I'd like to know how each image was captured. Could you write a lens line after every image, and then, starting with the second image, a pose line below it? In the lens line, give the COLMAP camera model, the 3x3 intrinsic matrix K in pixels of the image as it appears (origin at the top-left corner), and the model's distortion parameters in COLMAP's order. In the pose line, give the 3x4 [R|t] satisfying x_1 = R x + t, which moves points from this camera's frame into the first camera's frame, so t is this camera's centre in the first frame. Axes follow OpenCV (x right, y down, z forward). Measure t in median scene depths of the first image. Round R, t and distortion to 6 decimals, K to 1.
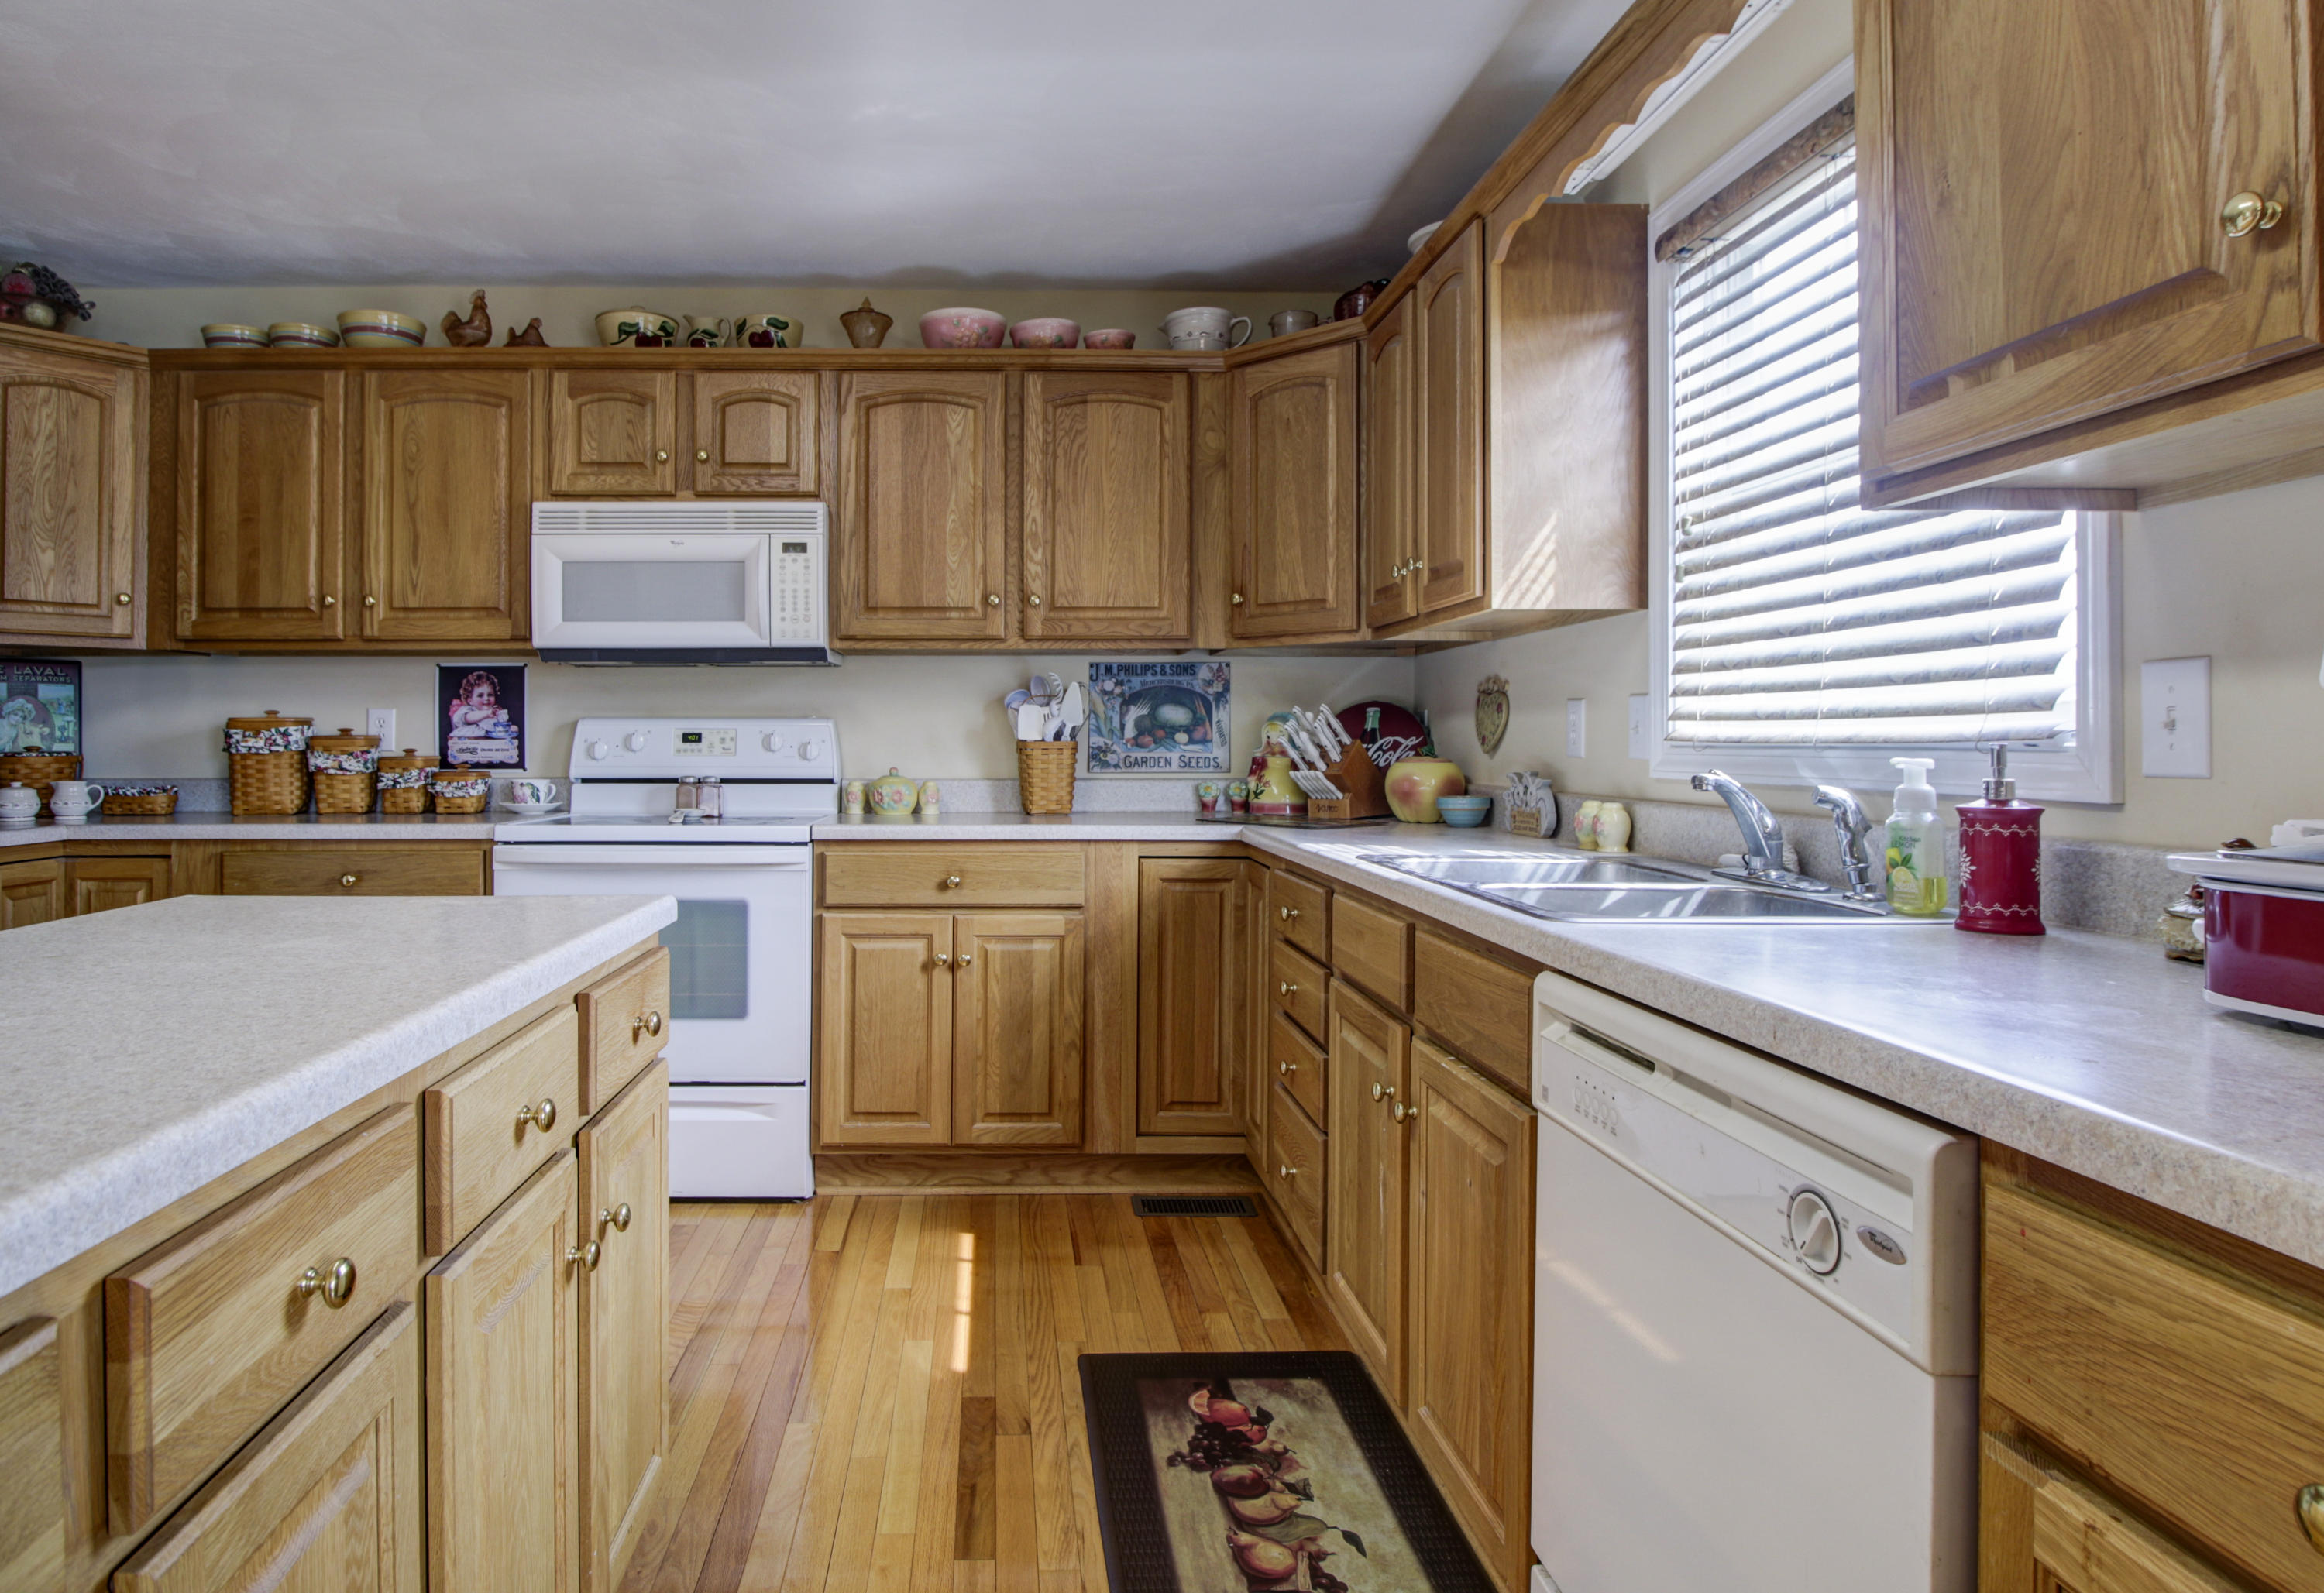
lens RADIAL K [[1293.0, 0, 1035.1], [0, 1293.0, 737.4], [0, 0, 1]] dist [-0.001739, -0.000308]
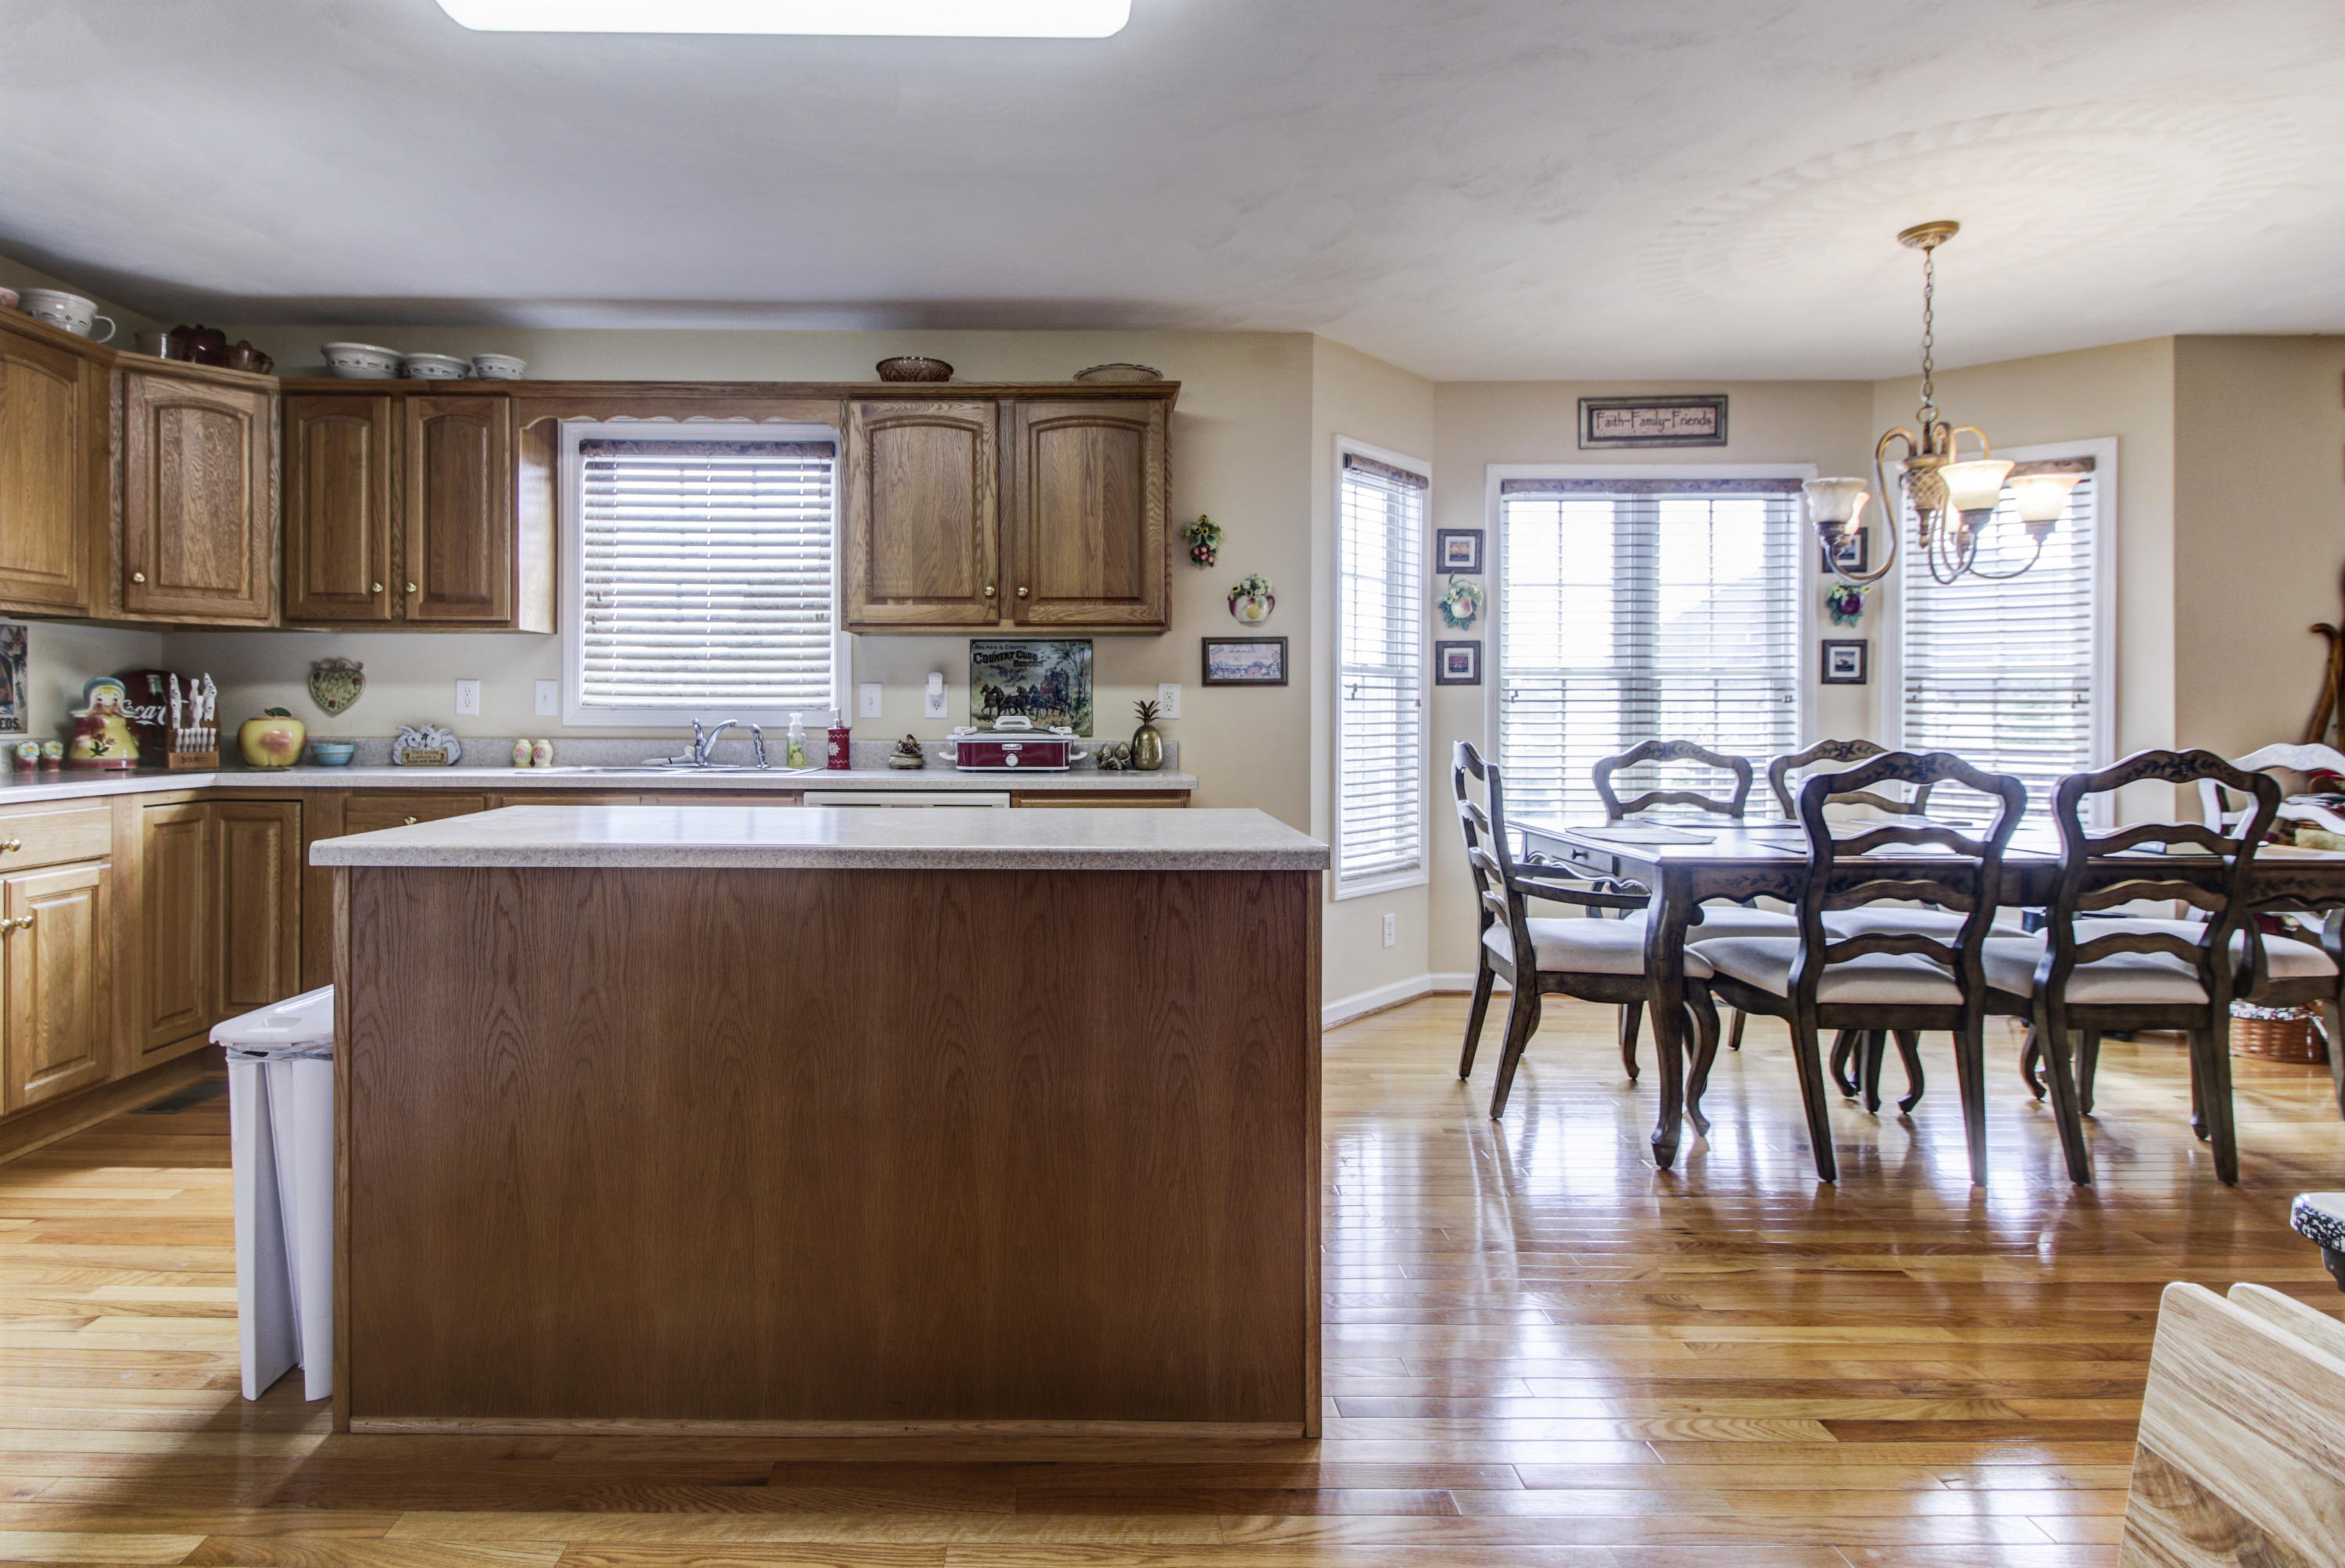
lens RADIAL K [[1071.5, 0, 1101.5], [0, 1071.5, 719.9], [0, 0, 1]] dist [0.009124, -0.008325]
pose [[0.032875, -0.008553, 0.999423, -0.769870], [-0.007487, 0.999933, 0.008804, 0.002704], [-0.999431, -0.007772, 0.032809, 0.131494]]
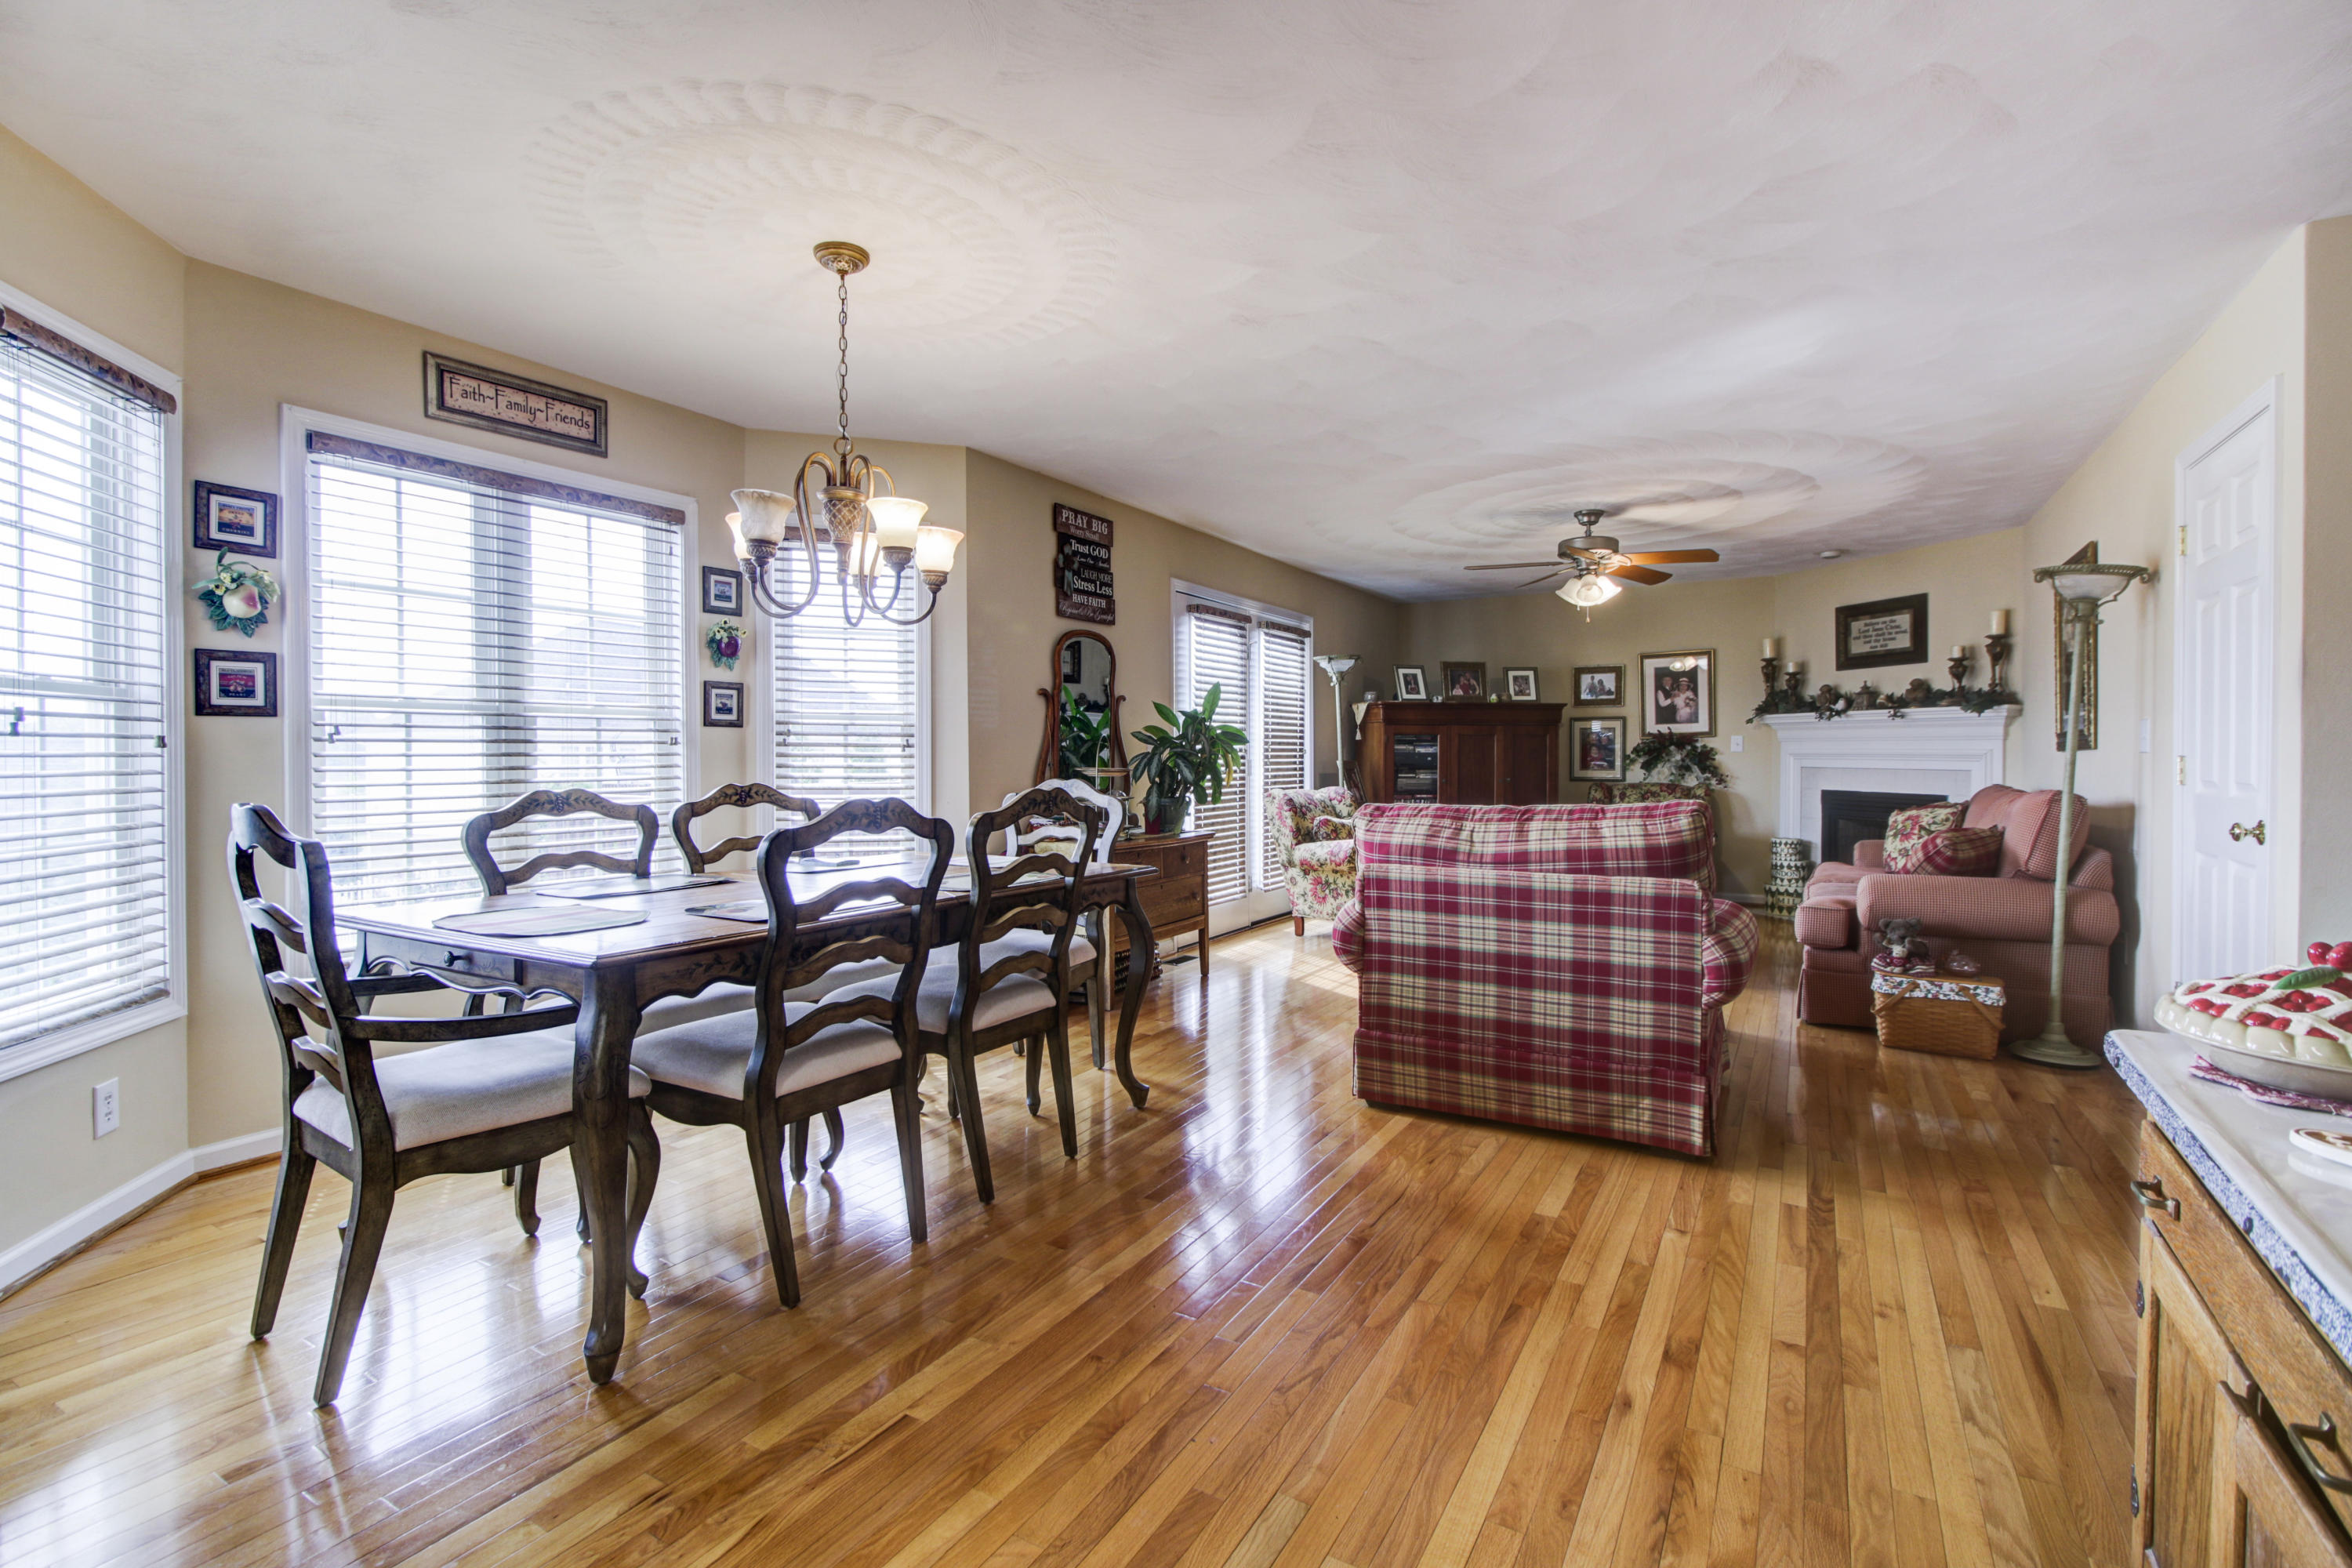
lens RADIAL K [[1074.7, 0, 1163.5], [0, 1074.7, 771.0], [0, 0, 1]] dist [0.009124, -0.008325]
pose [[-0.841068, -0.008140, 0.540868, -0.582489], [-0.003353, 0.999946, 0.009834, 0.002746], [-0.540918, 0.006458, -0.841050, 0.077299]]
